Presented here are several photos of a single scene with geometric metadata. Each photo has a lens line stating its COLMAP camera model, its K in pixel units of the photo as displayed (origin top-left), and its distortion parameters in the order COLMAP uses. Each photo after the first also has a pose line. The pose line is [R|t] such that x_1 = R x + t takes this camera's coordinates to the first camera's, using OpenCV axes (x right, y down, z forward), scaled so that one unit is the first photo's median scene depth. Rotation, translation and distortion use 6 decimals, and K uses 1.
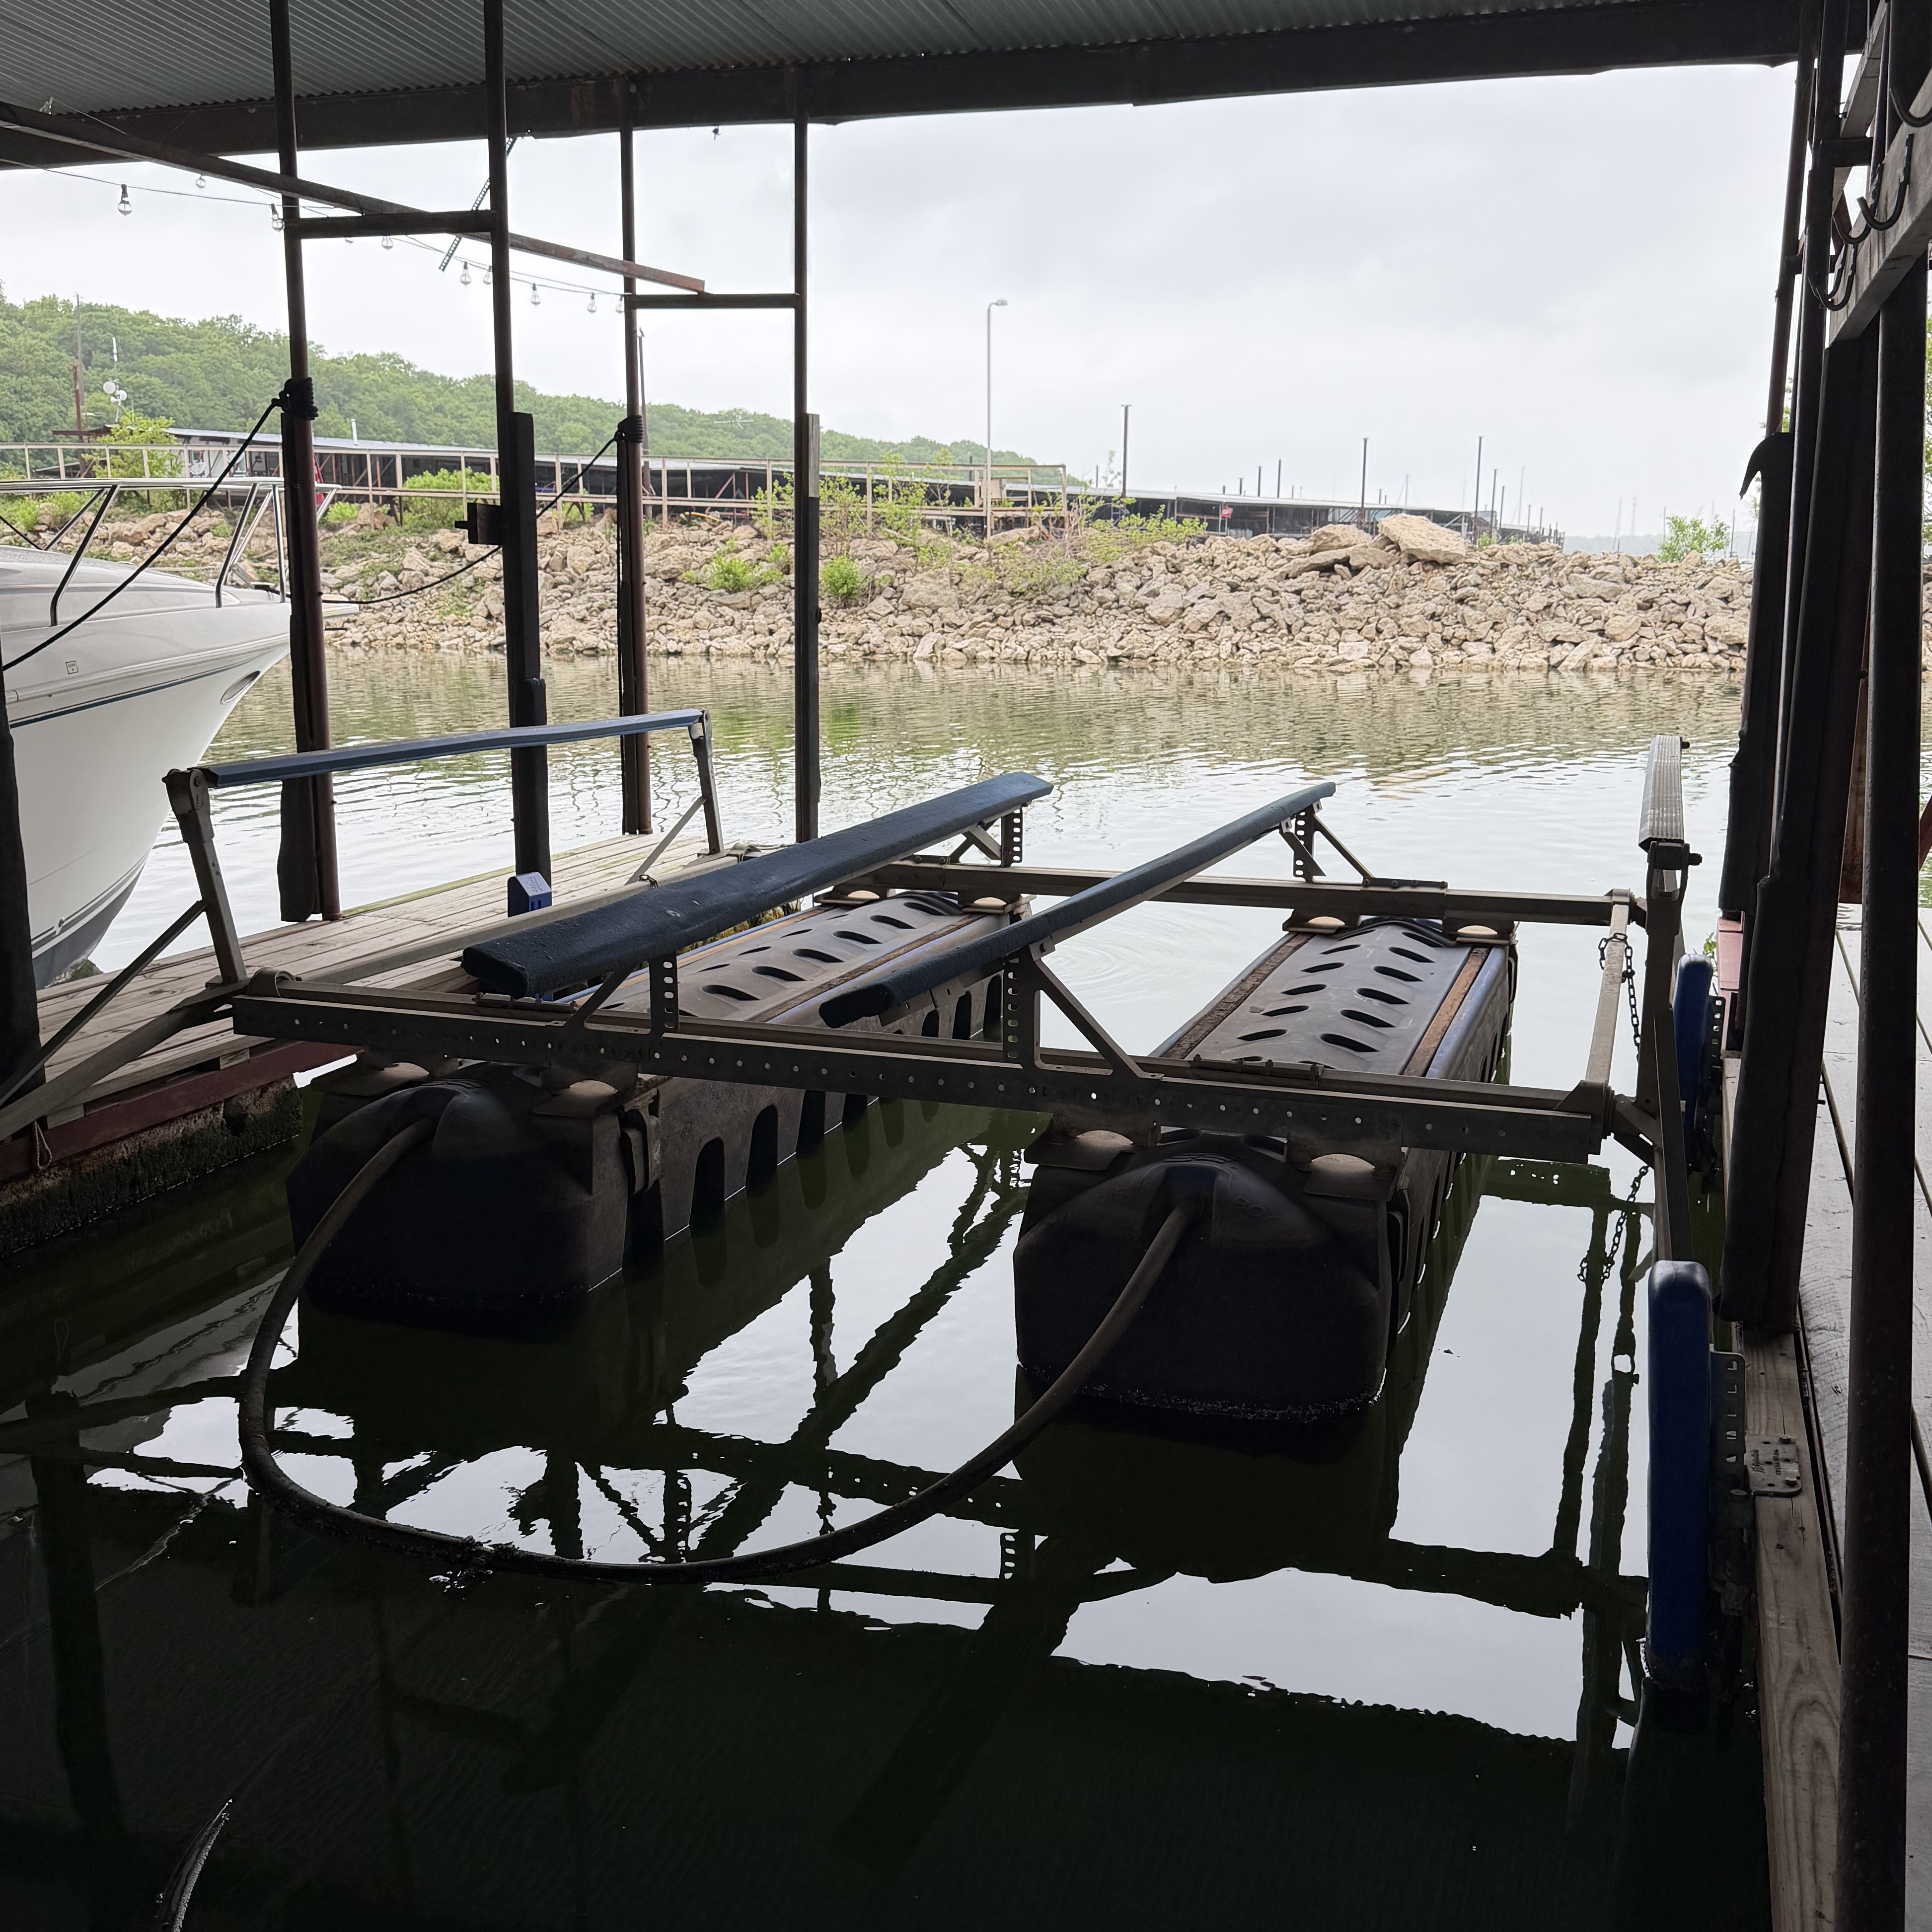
lens RADIAL K [[1981.2, 0, 962.8], [0, 1981.2, 970.6], [0, 0, 1]] dist [0.111759, 0.000000]
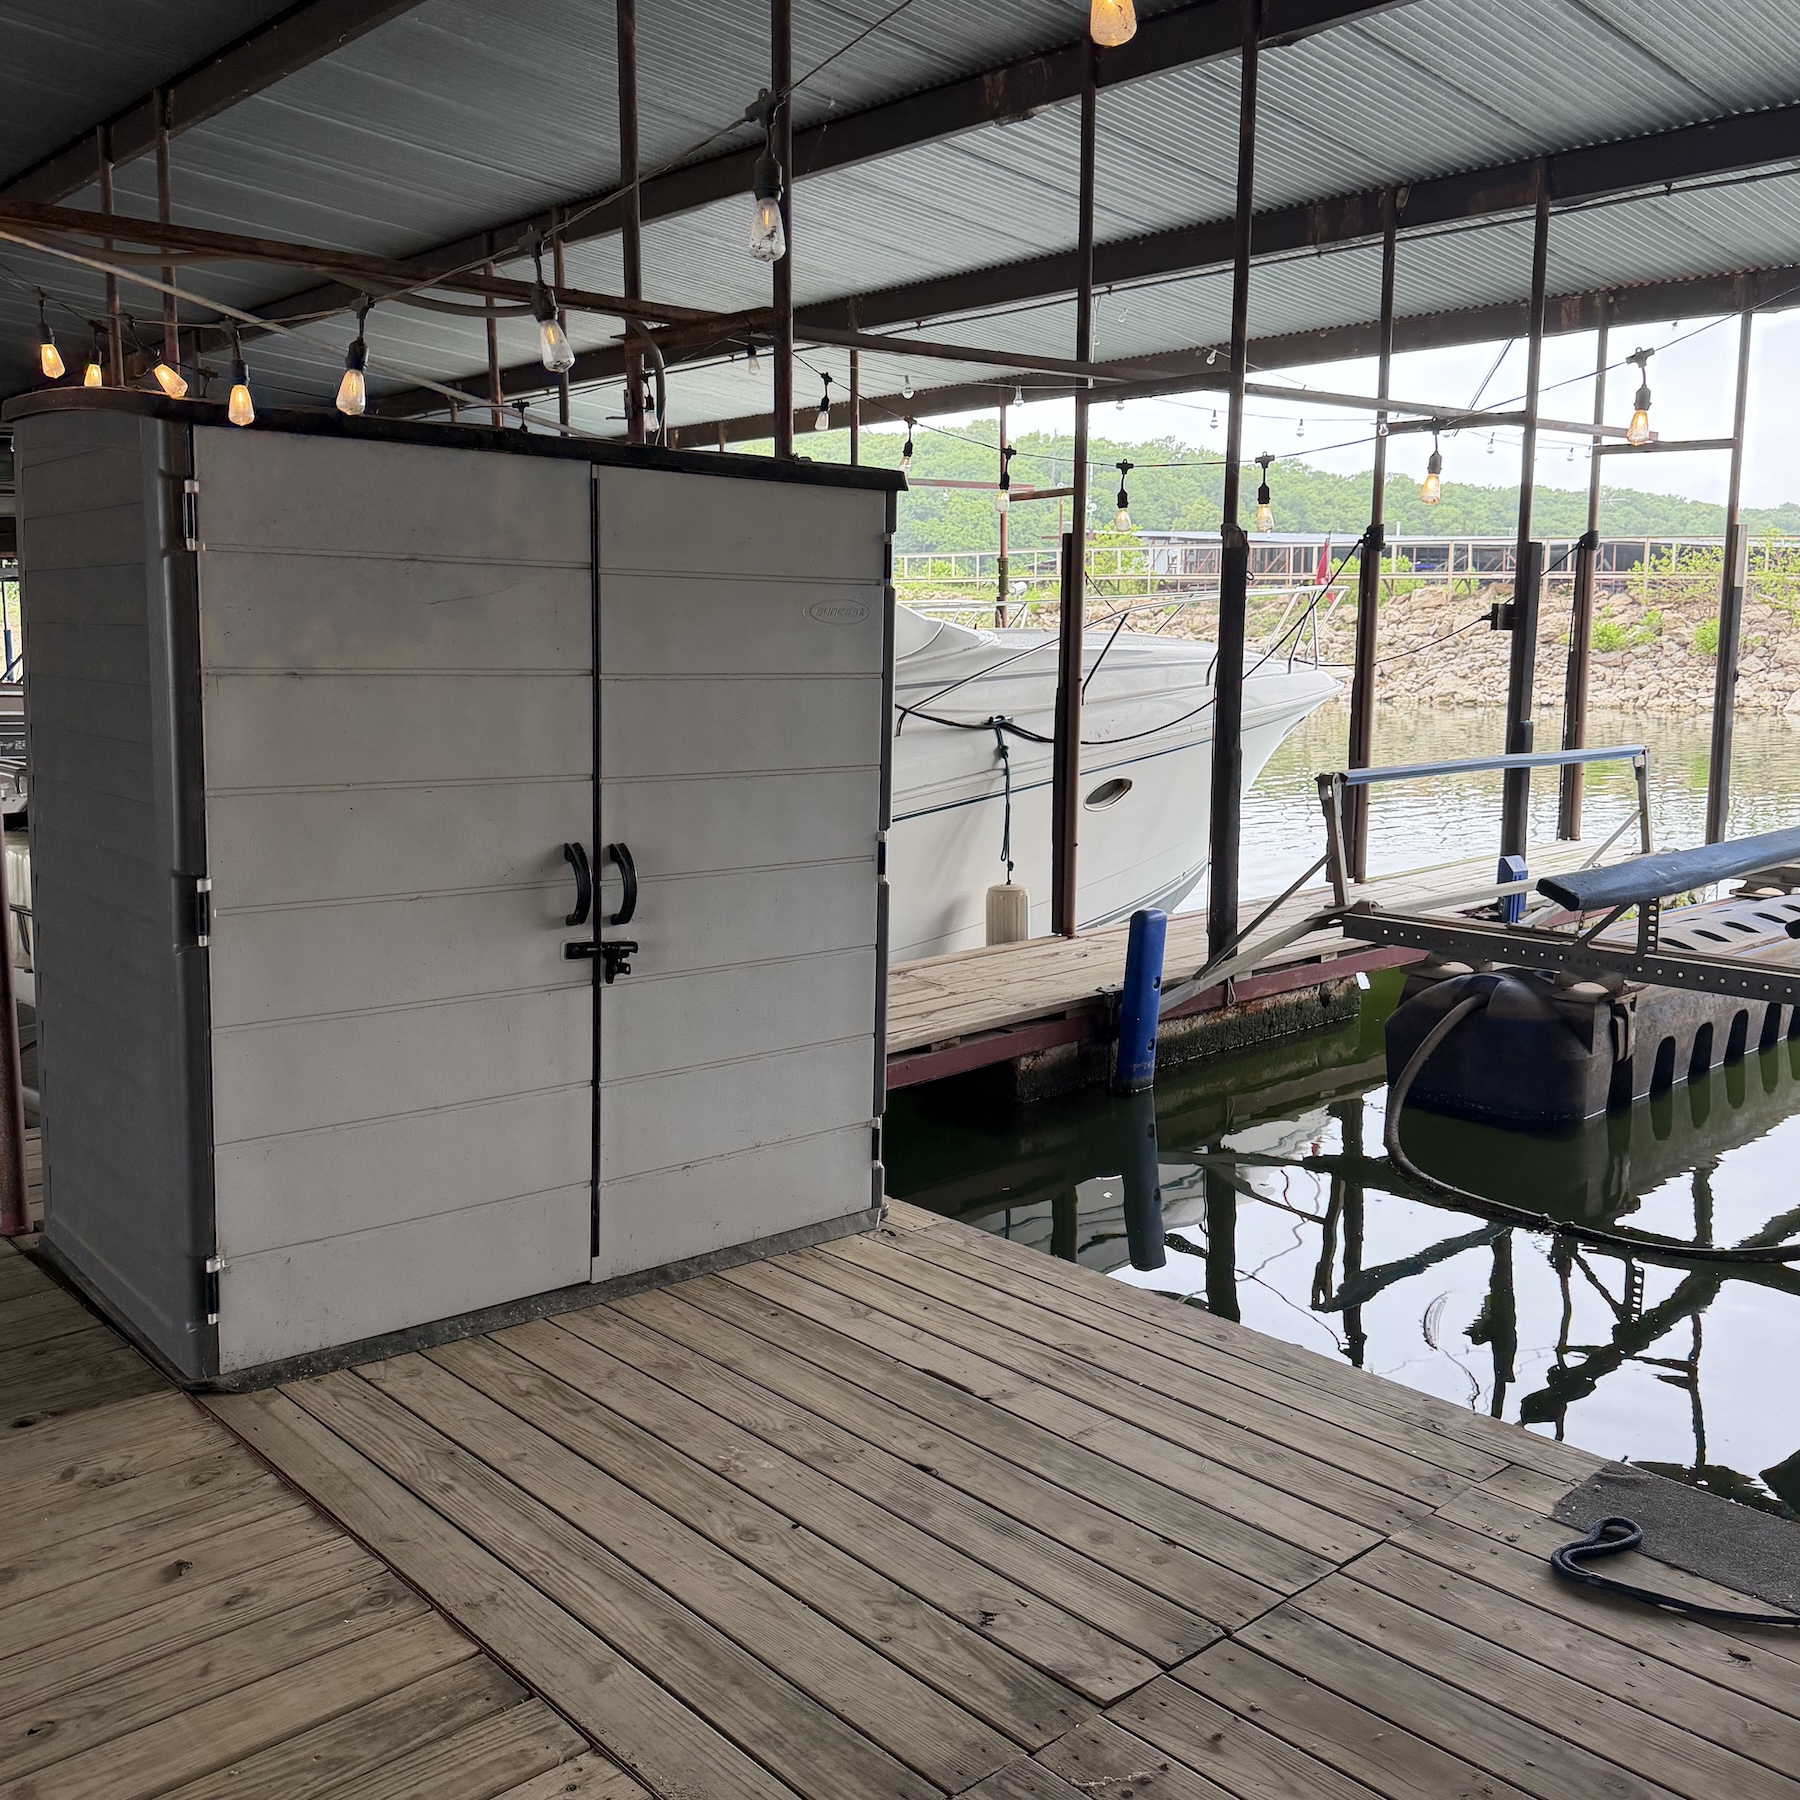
lens RADIAL K [[1730.9, 0, 890.2], [0, 1730.9, 826.1], [0, 0, 1]] dist [0.039200, 0.000000]
pose [[0.881797, 0.046285, -0.469353, -0.034753], [-0.087024, 0.994053, -0.065468, 0.062026], [0.463531, 0.098574, 0.880580, -0.375193]]
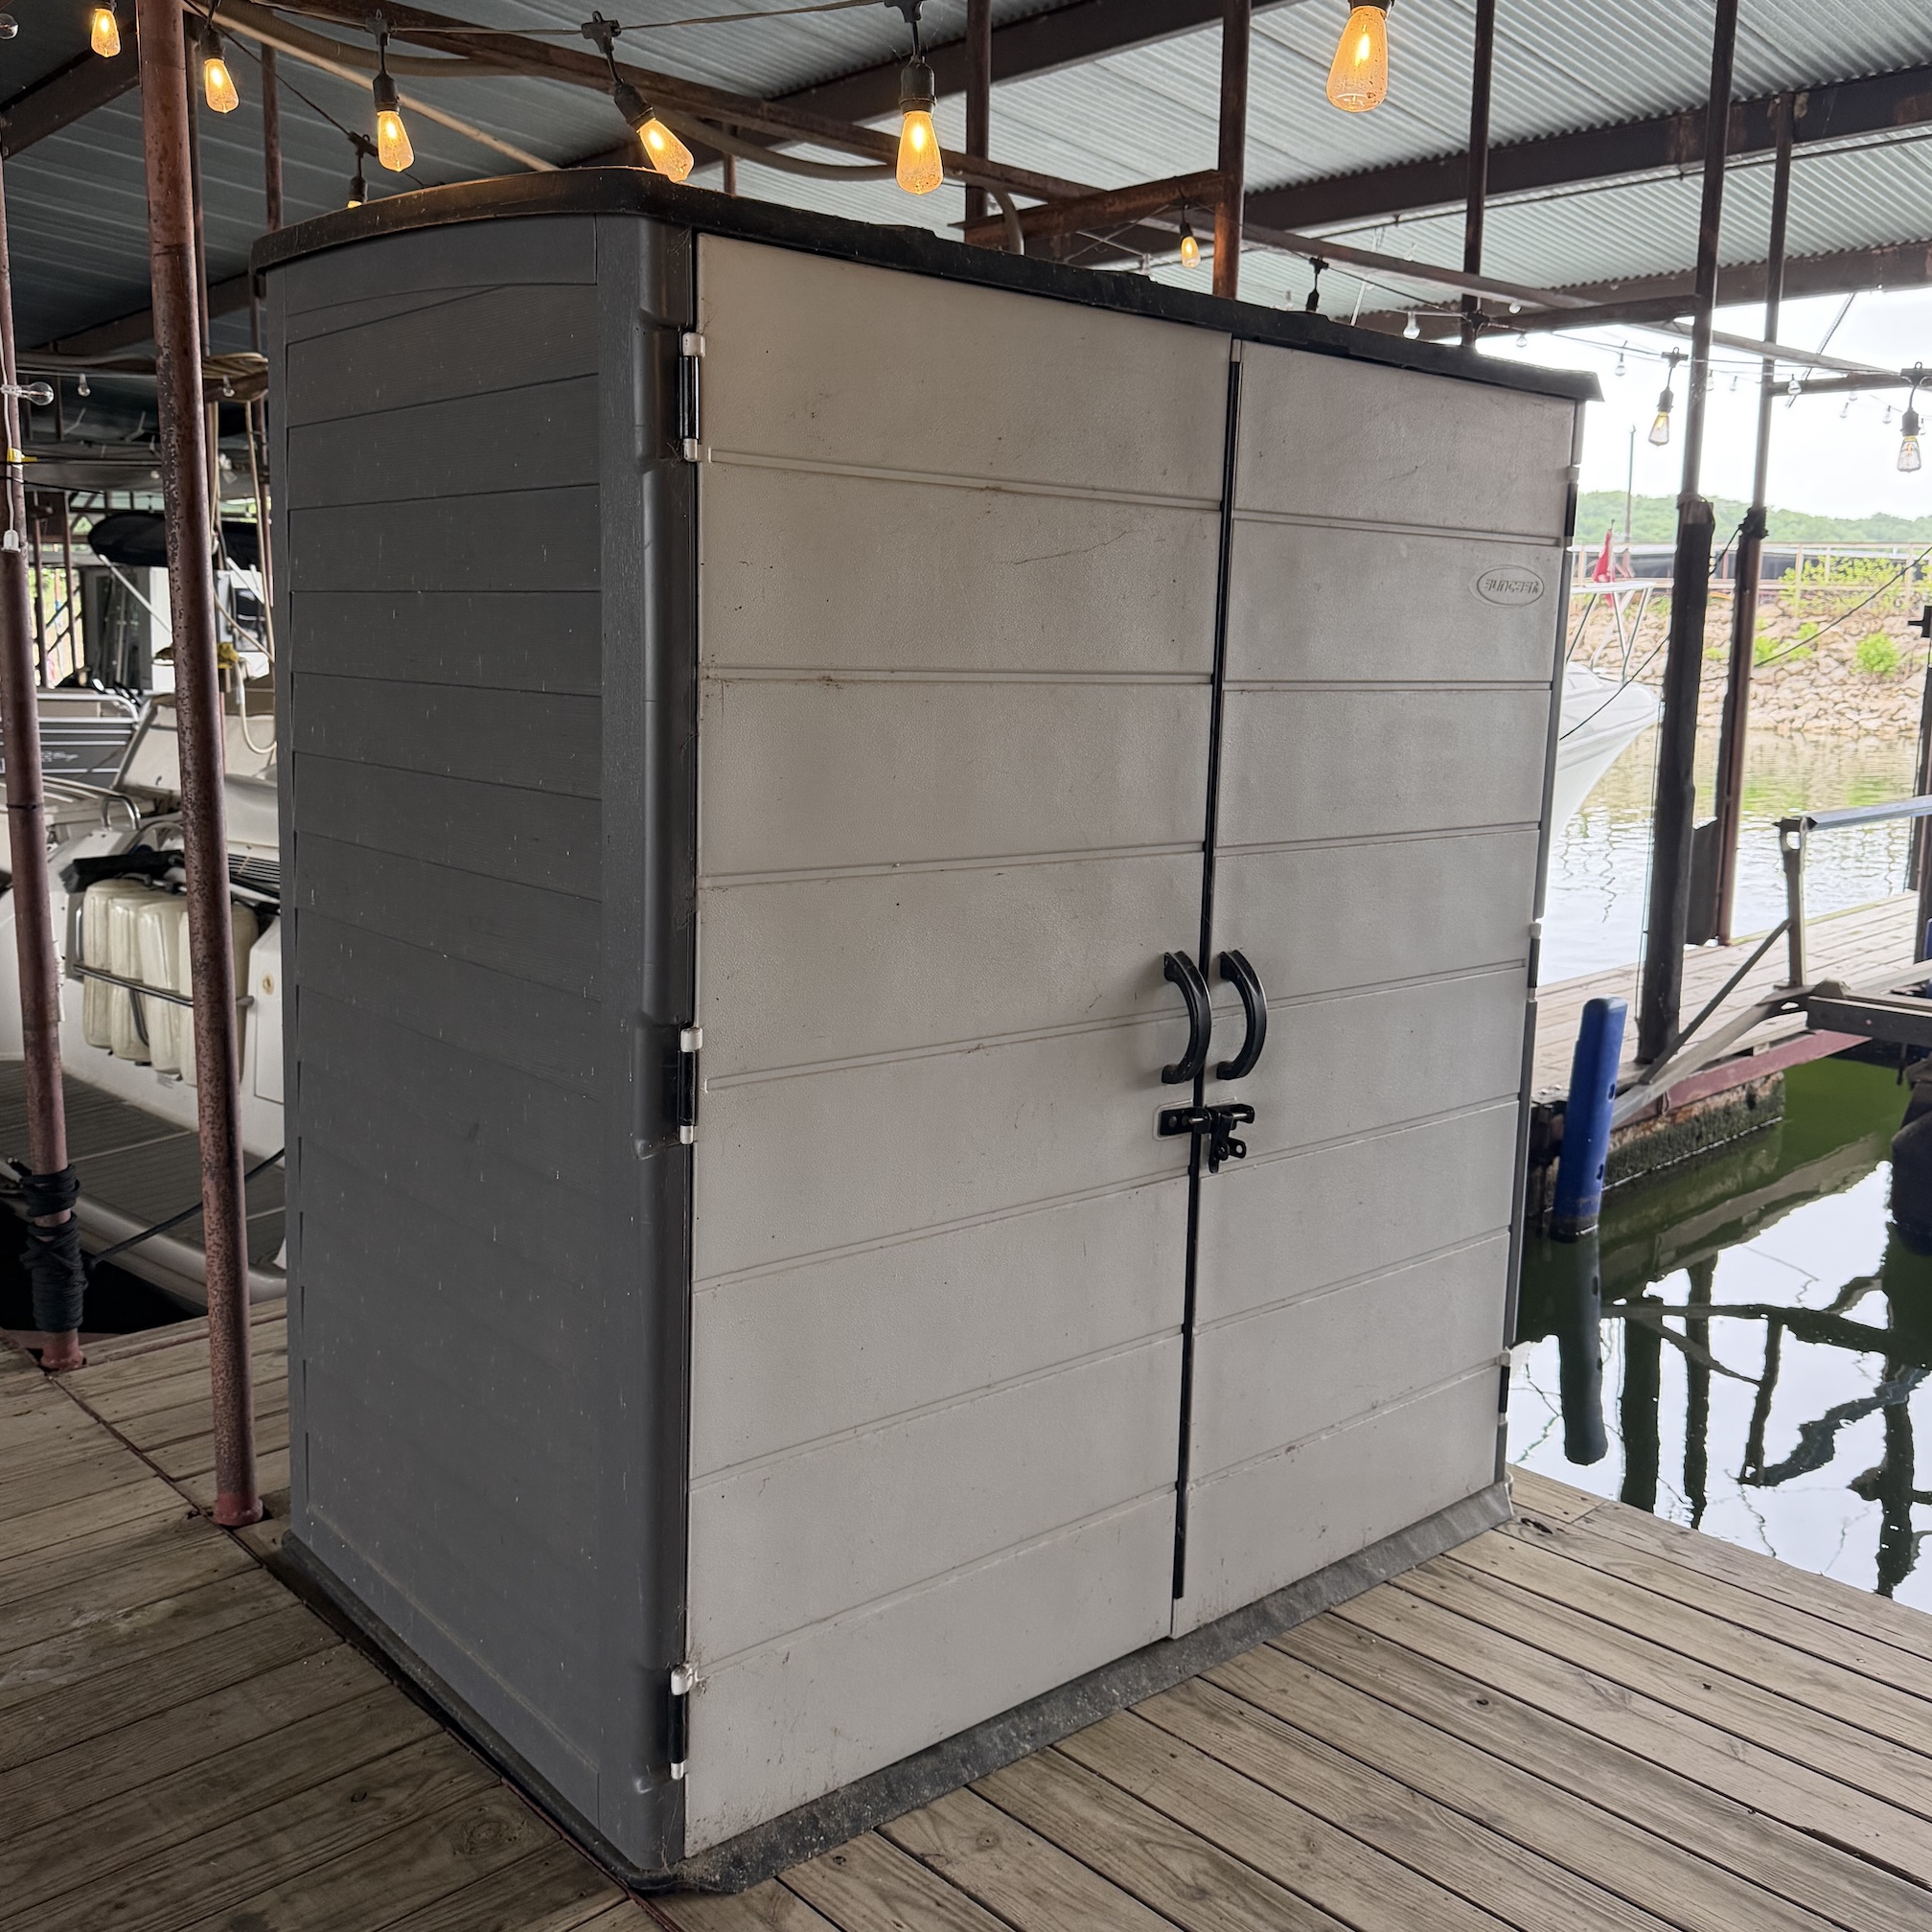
lens RADIAL K [[1857.8, 0, 974.6], [0, 1857.8, 871.1], [0, 0, 1]] dist [0.039200, 0.000000]
pose [[0.893100, 0.062445, -0.445504, -0.297159], [-0.096459, 0.993868, -0.054065, 0.045397], [0.439396, 0.091258, 0.893646, -0.270390]]
